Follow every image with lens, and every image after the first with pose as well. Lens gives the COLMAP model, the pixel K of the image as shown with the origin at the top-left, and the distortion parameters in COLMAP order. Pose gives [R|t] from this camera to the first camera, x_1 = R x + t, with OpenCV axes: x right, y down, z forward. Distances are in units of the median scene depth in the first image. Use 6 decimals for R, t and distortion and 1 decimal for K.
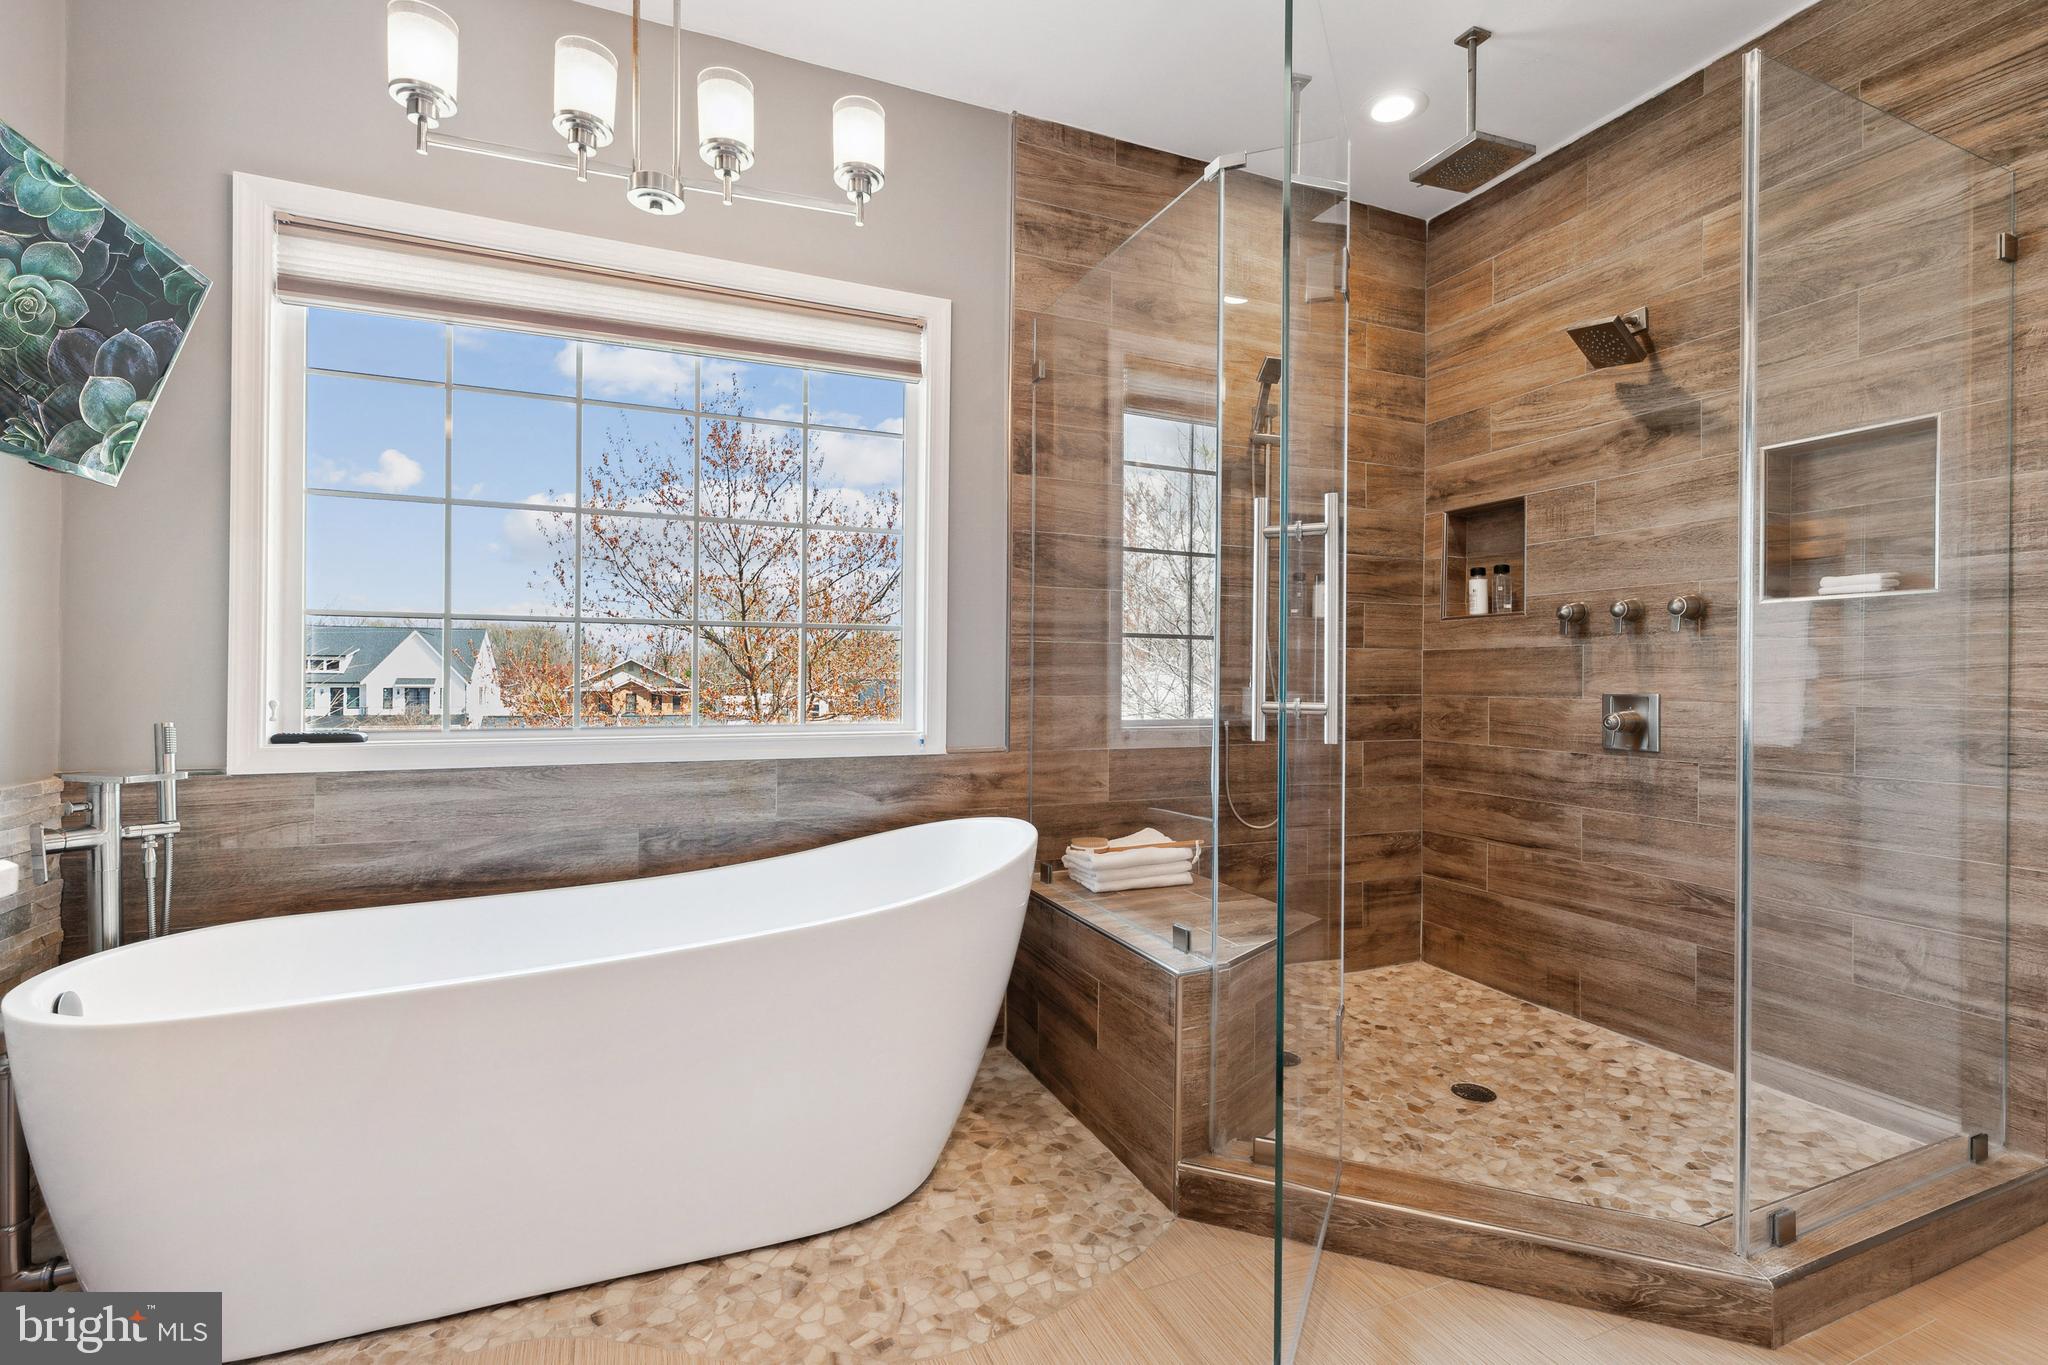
lens RADIAL K [[922.0, 0, 1027.8], [0, 922.0, 681.2], [0, 0, 1]] dist [0.000400, 0.000141]
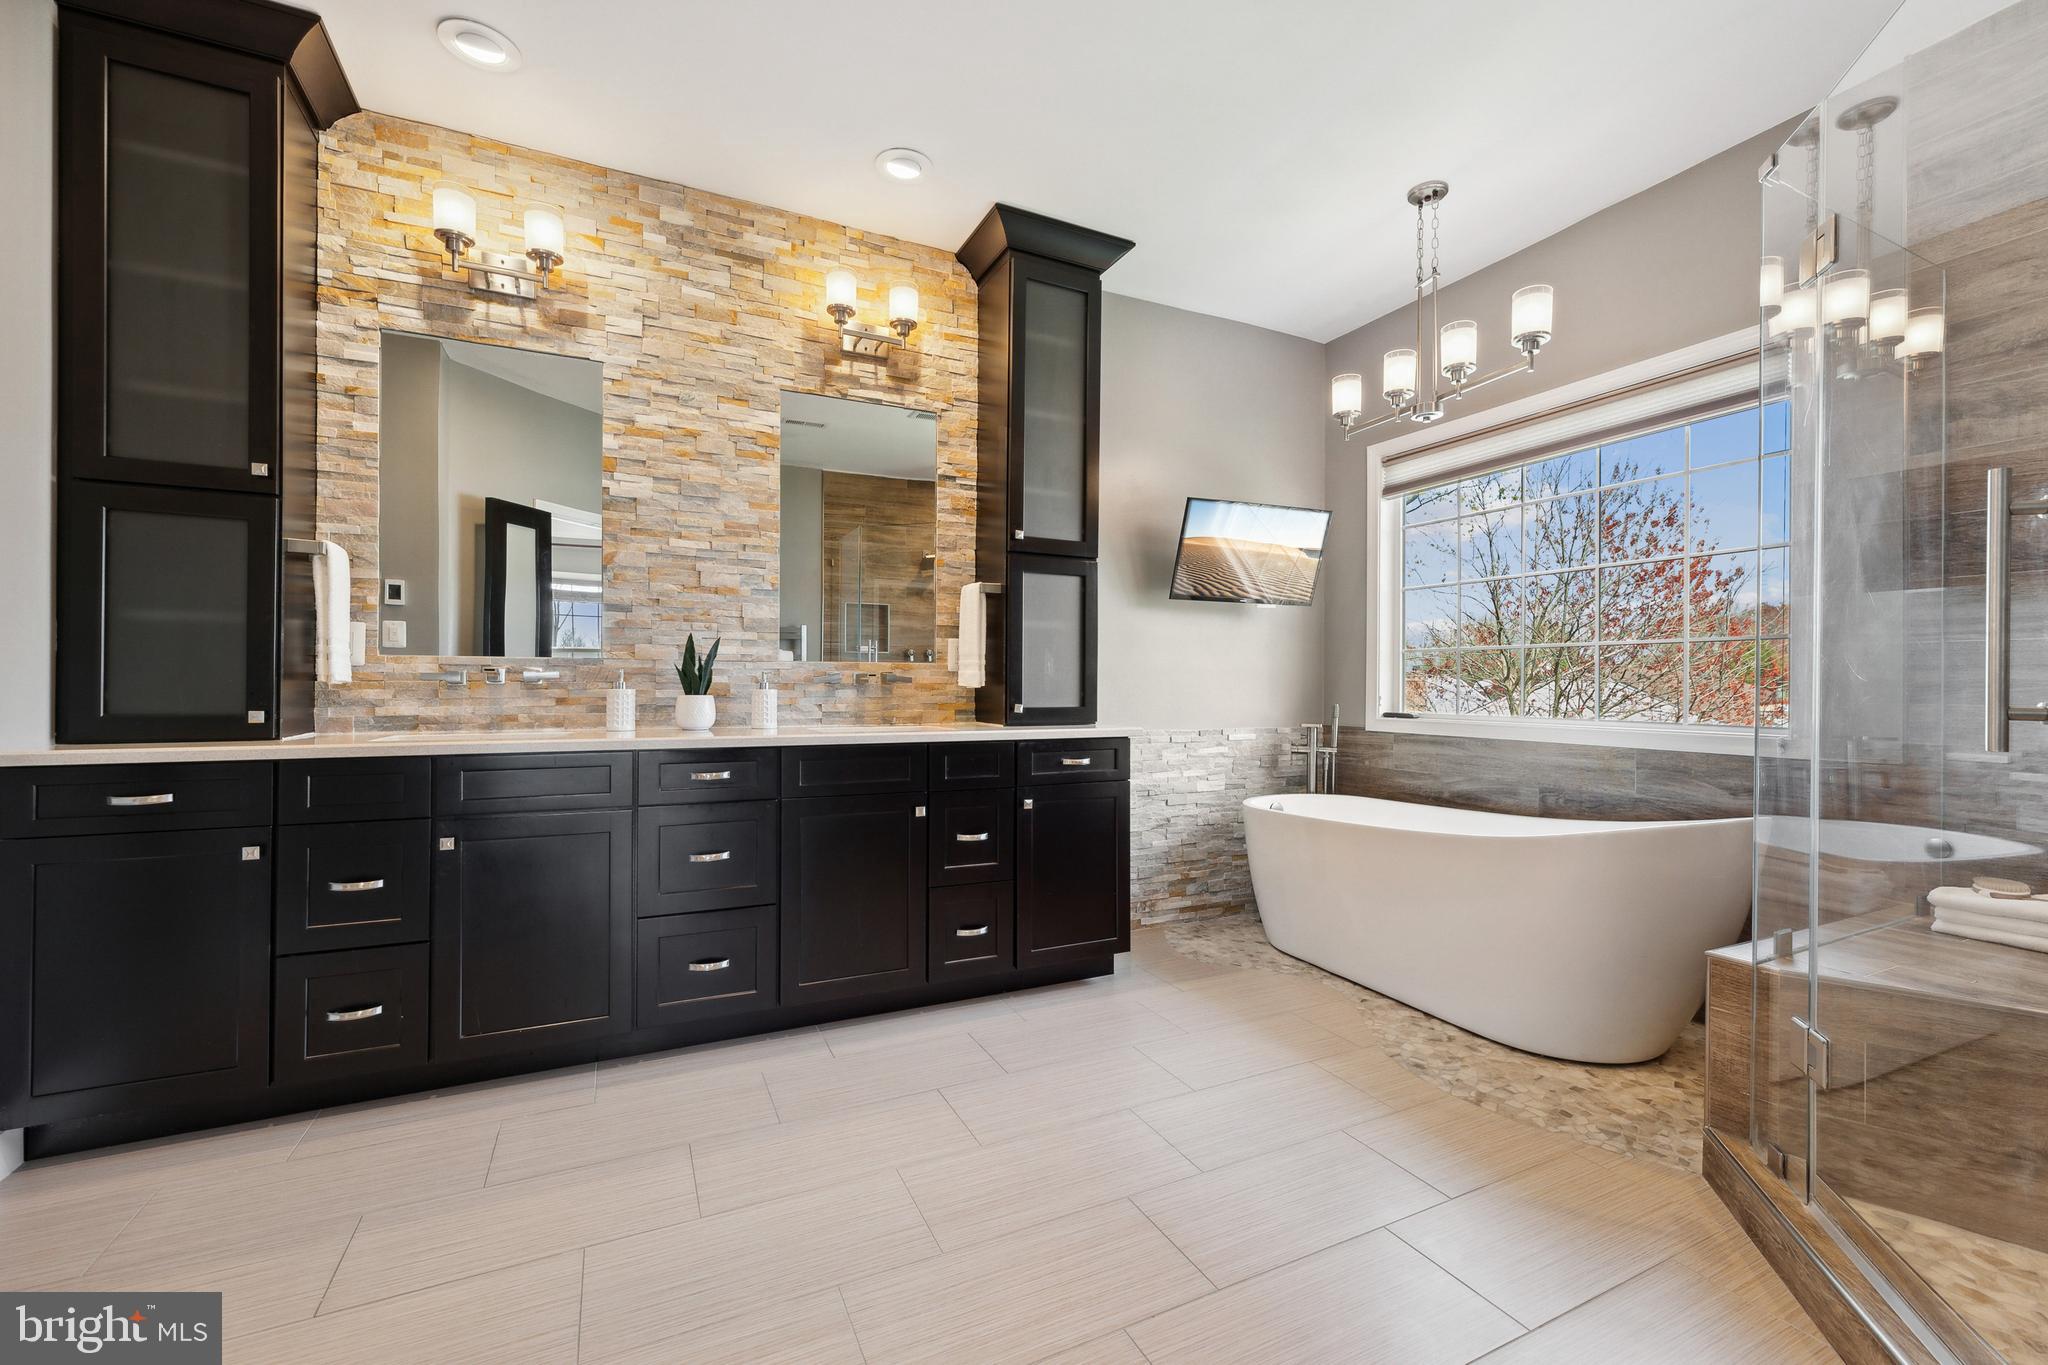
lens RADIAL K [[847.9, 0, 1032.6], [0, 847.9, 685.0], [0, 0, 1]] dist [-0.001141, -0.000077]
pose [[0.040261, -0.001928, -0.999187, 1.052715], [-0.004275, 0.999989, -0.002101, 0.003863], [0.999180, 0.004356, 0.040252, 0.149377]]
